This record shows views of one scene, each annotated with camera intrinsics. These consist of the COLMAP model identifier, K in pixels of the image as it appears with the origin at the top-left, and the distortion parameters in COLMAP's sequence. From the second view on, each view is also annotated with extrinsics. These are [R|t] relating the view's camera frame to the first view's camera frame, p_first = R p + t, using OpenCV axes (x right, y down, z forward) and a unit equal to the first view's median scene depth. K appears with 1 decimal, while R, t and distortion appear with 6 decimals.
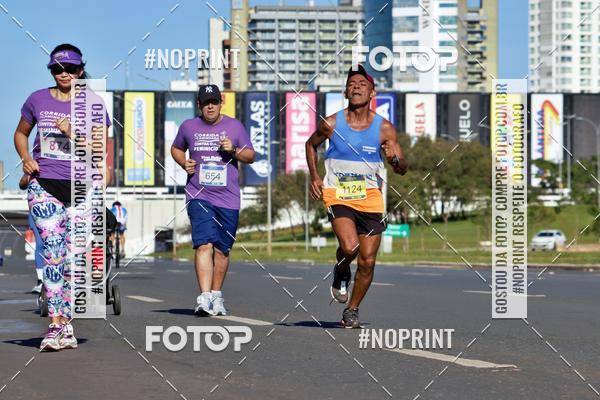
lens RADIAL K [[2780.7, 0, 299.7], [0, 2780.7, 200.4], [0, 0, 1]] dist [0.294089, -0.530950]
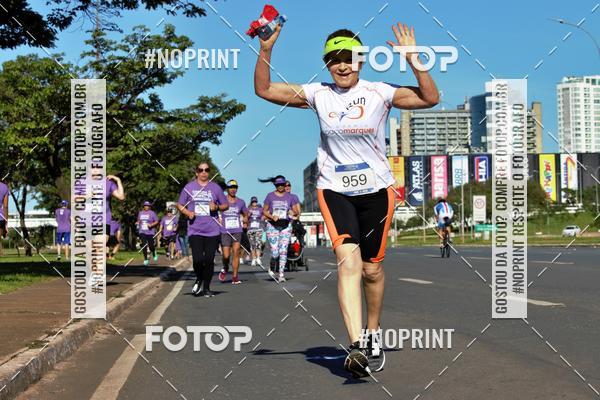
lens RADIAL K [[2670.8, 0, 299.2], [0, 2670.8, 200.7], [0, 0, 1]] dist [-0.223660, -2.208786]
pose [[0.998503, -0.024407, -0.048944, -0.006271], [0.024433, 0.999701, -0.000067, -0.010524], [0.048931, -0.001129, 0.998802, -0.817146]]
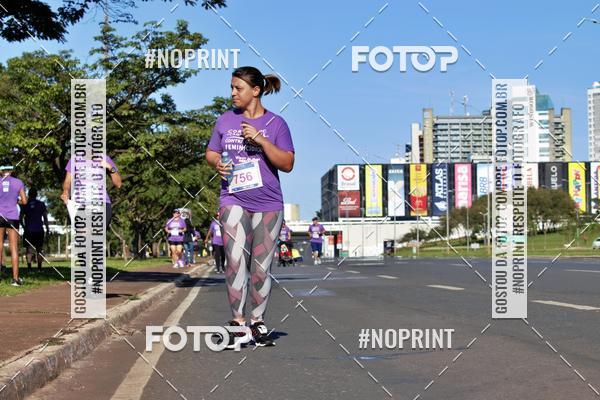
lens RADIAL K [[2760.6, 0, 300.2], [0, 2760.6, 200.4], [0, 0, 1]] dist [-0.023755, -9.442625]
pose [[0.998612, -0.017064, -0.049829, -0.016169], [0.016661, 0.999825, -0.008499, -0.001470], [0.049965, 0.007657, 0.998722, -0.792258]]
